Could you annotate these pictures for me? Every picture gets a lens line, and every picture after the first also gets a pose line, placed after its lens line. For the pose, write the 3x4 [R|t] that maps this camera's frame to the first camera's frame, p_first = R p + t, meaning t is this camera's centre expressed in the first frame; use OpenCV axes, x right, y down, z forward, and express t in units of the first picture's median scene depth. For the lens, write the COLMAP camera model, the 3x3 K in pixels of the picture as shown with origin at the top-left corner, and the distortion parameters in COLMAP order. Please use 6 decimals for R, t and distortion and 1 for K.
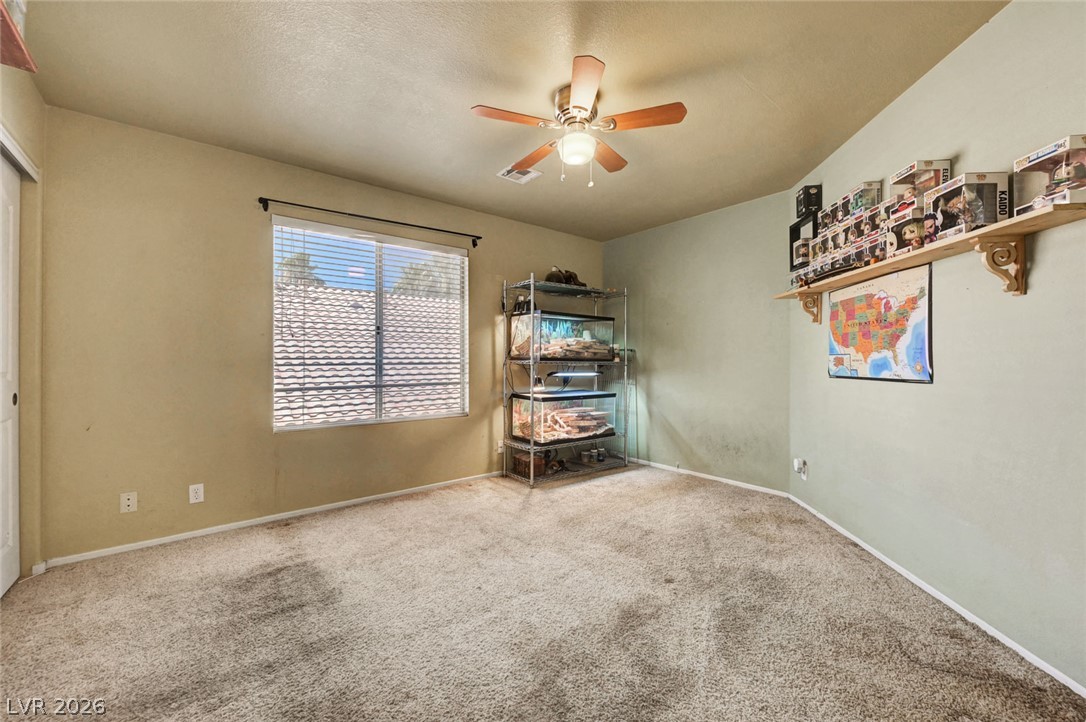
lens RADIAL K [[431.6, 0, 543.1], [0, 431.6, 363.6], [0, 0, 1]] dist [-0.000299, -0.000232]
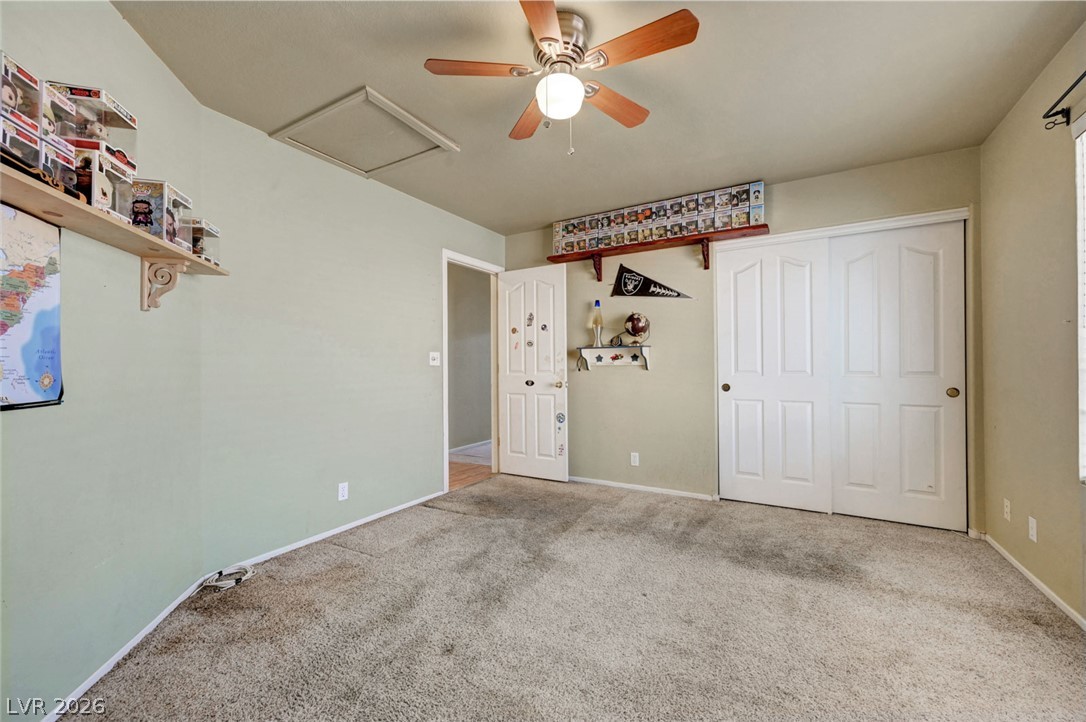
lens RADIAL K [[431.6, 0, 543.1], [0, 431.6, 363.6], [0, 0, 1]] dist [-0.000299, -0.000232]
pose [[-0.939625, 0.005453, -0.342163, 0.322445], [0.003827, 0.999978, 0.005427, -0.013513], [0.342185, 0.003790, -0.939625, 1.469745]]
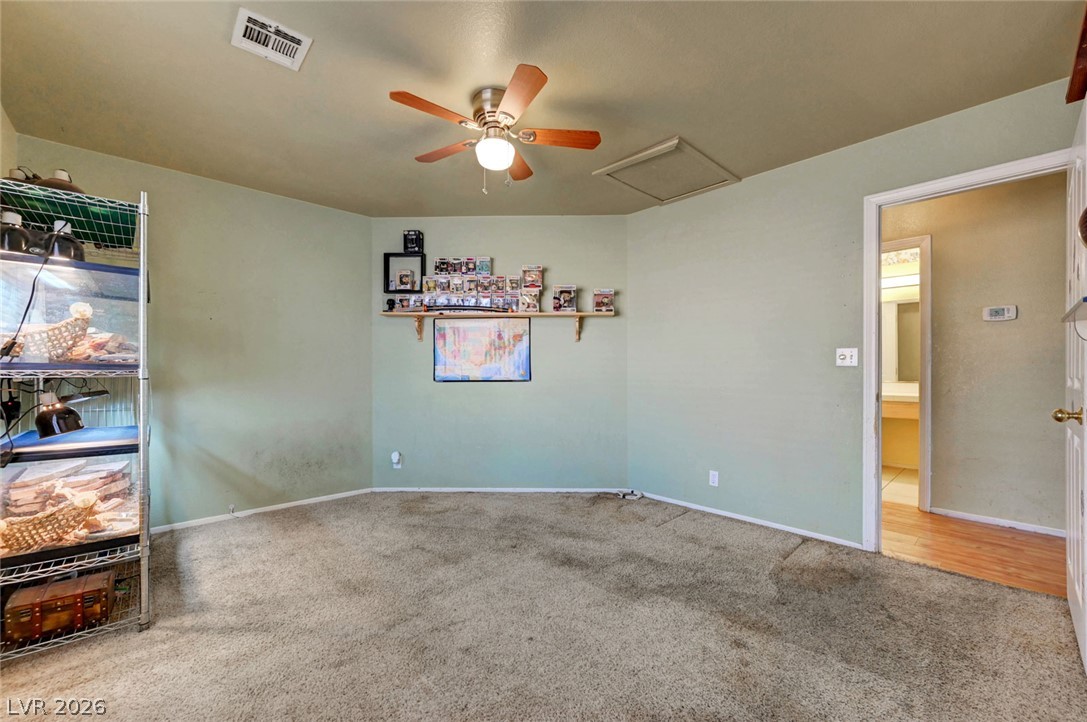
lens RADIAL K [[433.3, 0, 556.4], [0, 433.3, 367.3], [0, 0, 1]] dist [-0.001509, -0.000095]
pose [[-0.083512, 0.007496, 0.996479, -0.787420], [0.012047, 0.999906, -0.006513, 0.000290], [-0.996434, 0.011461, -0.083594, 0.807742]]
